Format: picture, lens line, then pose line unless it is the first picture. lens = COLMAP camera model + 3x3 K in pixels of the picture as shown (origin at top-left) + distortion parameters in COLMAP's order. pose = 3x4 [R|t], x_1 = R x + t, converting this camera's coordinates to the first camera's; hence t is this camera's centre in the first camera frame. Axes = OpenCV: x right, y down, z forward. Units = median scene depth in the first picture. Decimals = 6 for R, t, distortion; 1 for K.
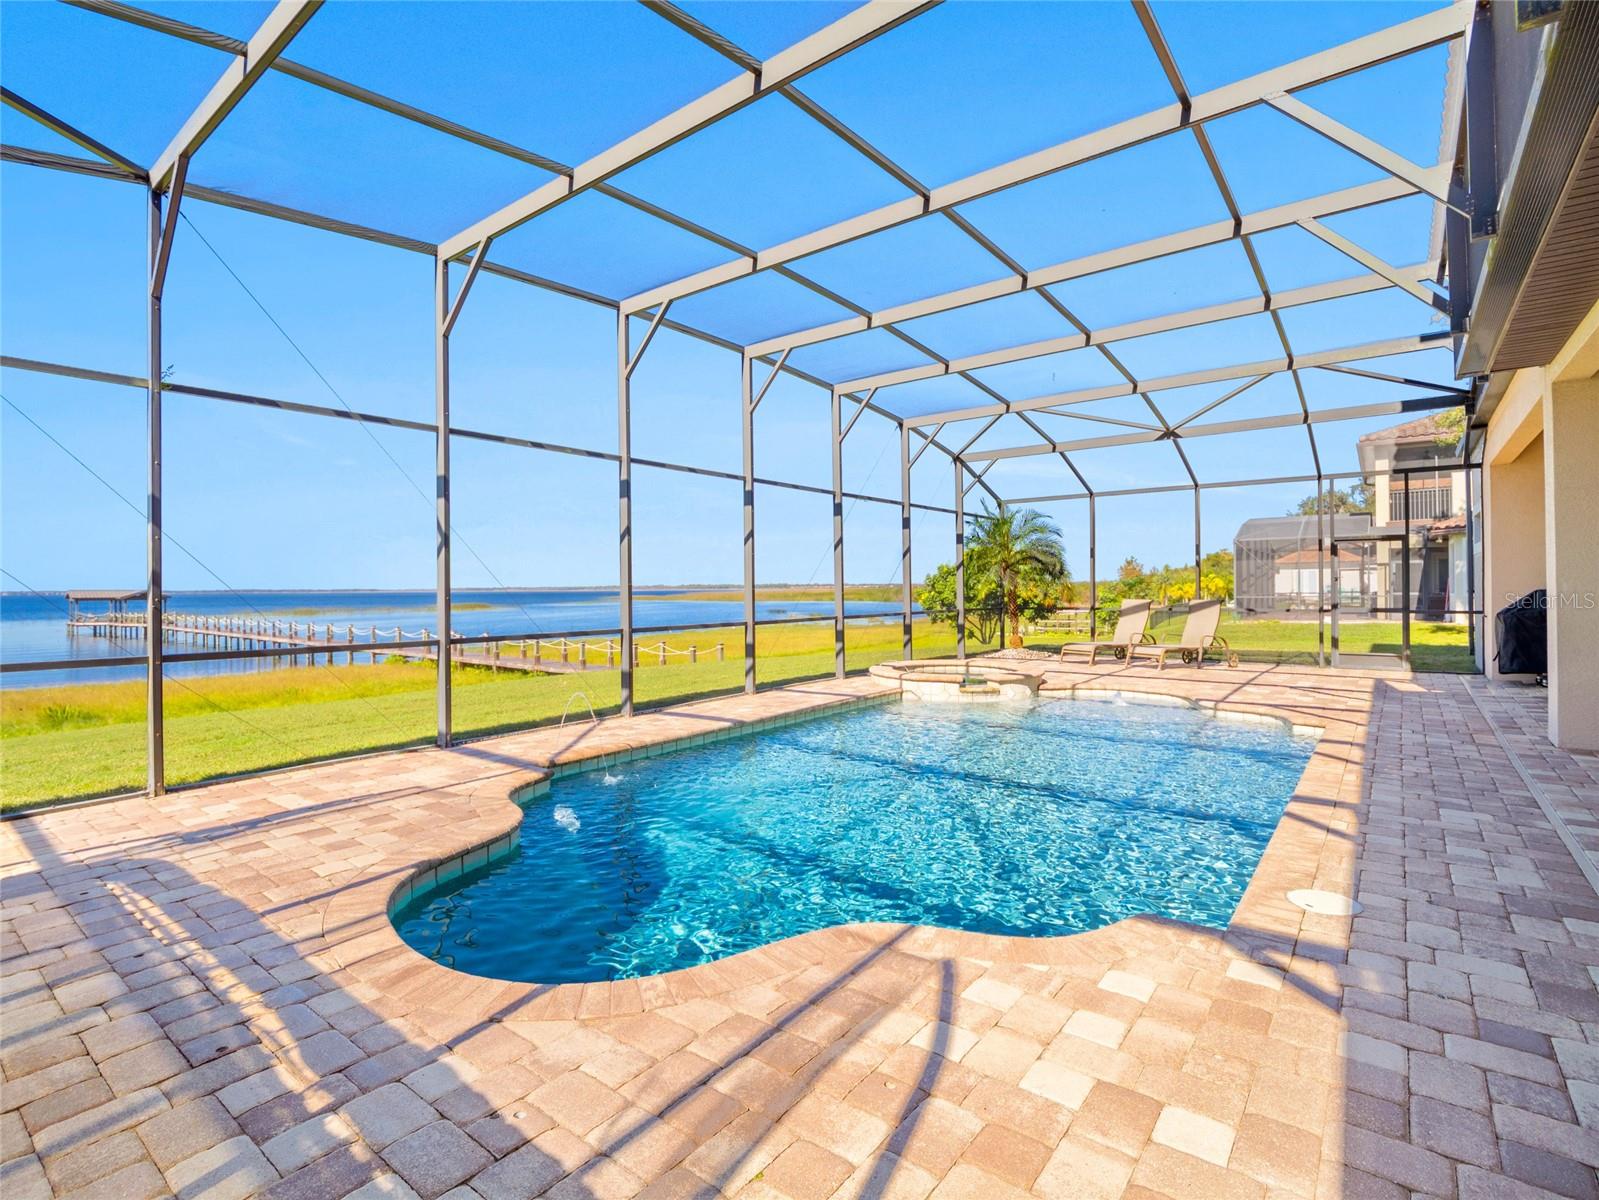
lens RADIAL K [[769.9, 0, 802.8], [0, 769.9, 596.5], [0, 0, 1]] dist [-0.015980, -0.002890]
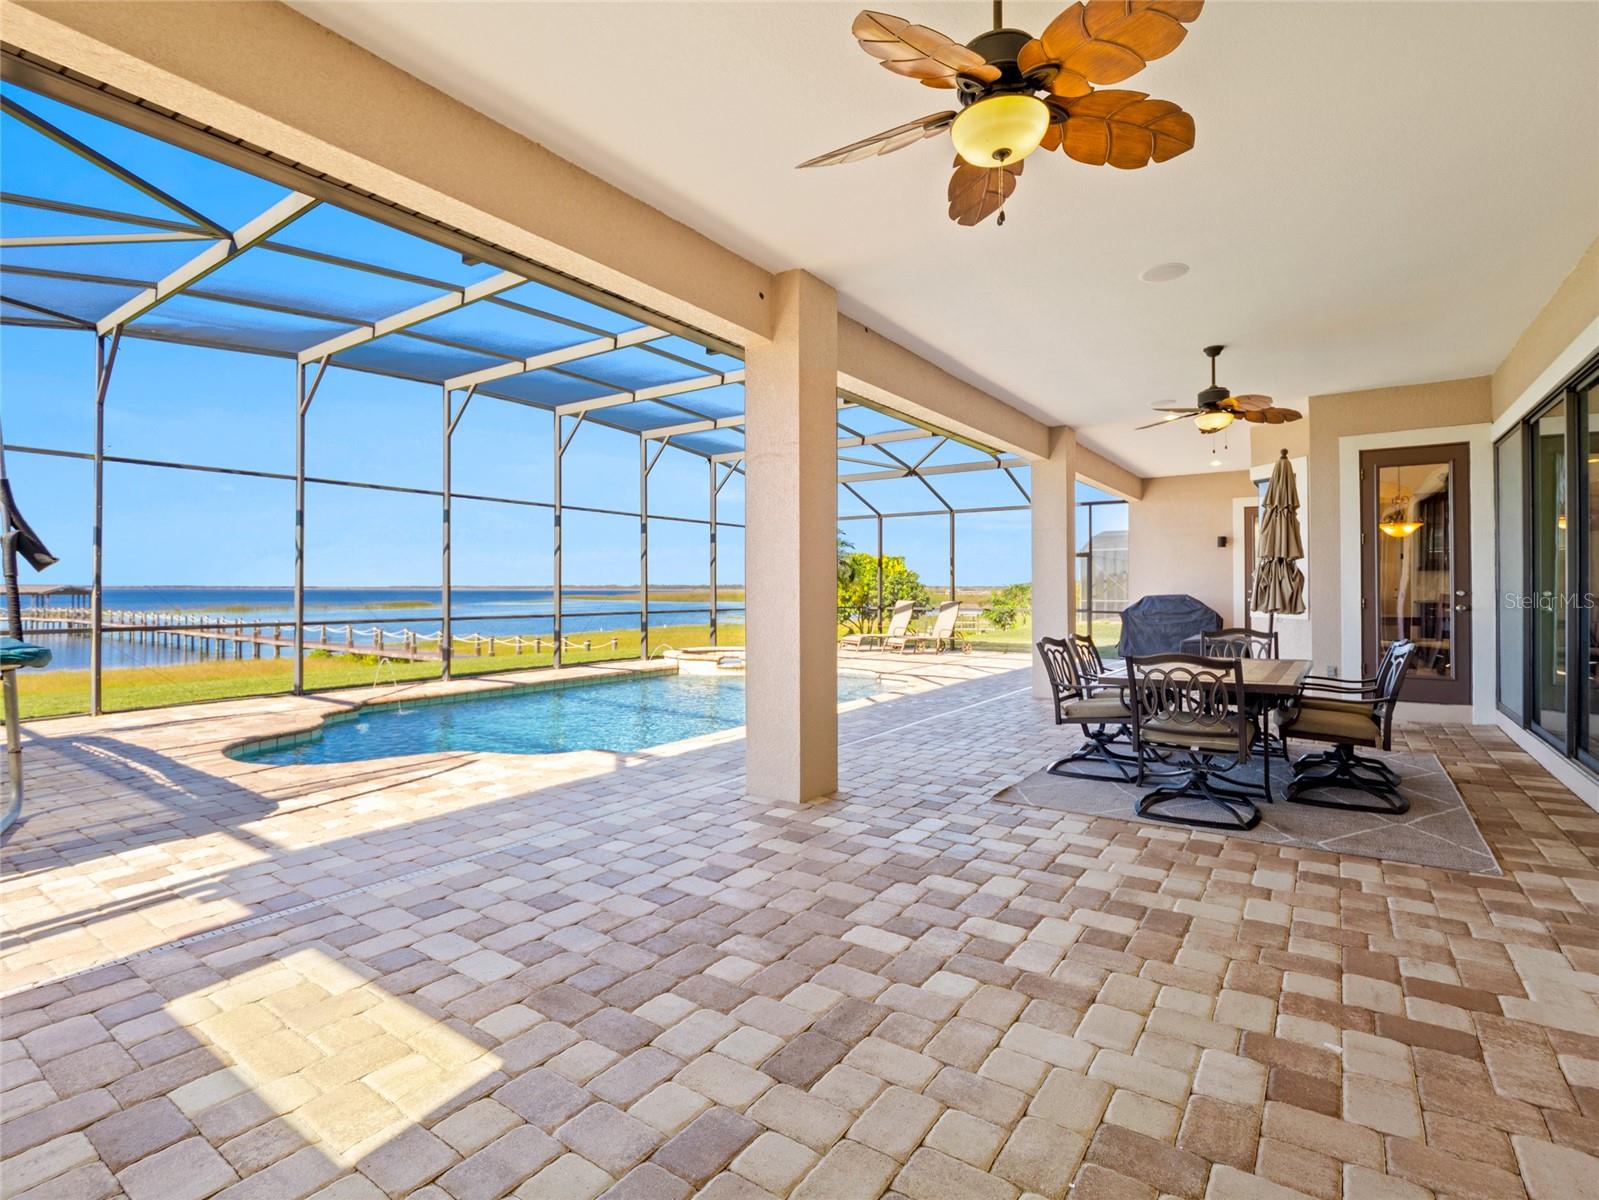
lens RADIAL K [[769.9, 0, 799.8], [0, 769.9, 592.7], [0, 0, 1]] dist [-0.015980, -0.002890]
pose [[0.998419, 0.009155, 0.055465, 0.292372], [-0.008777, 0.999937, -0.007056, 0.001851], [-0.055526, 0.006558, 0.998436, -0.368416]]
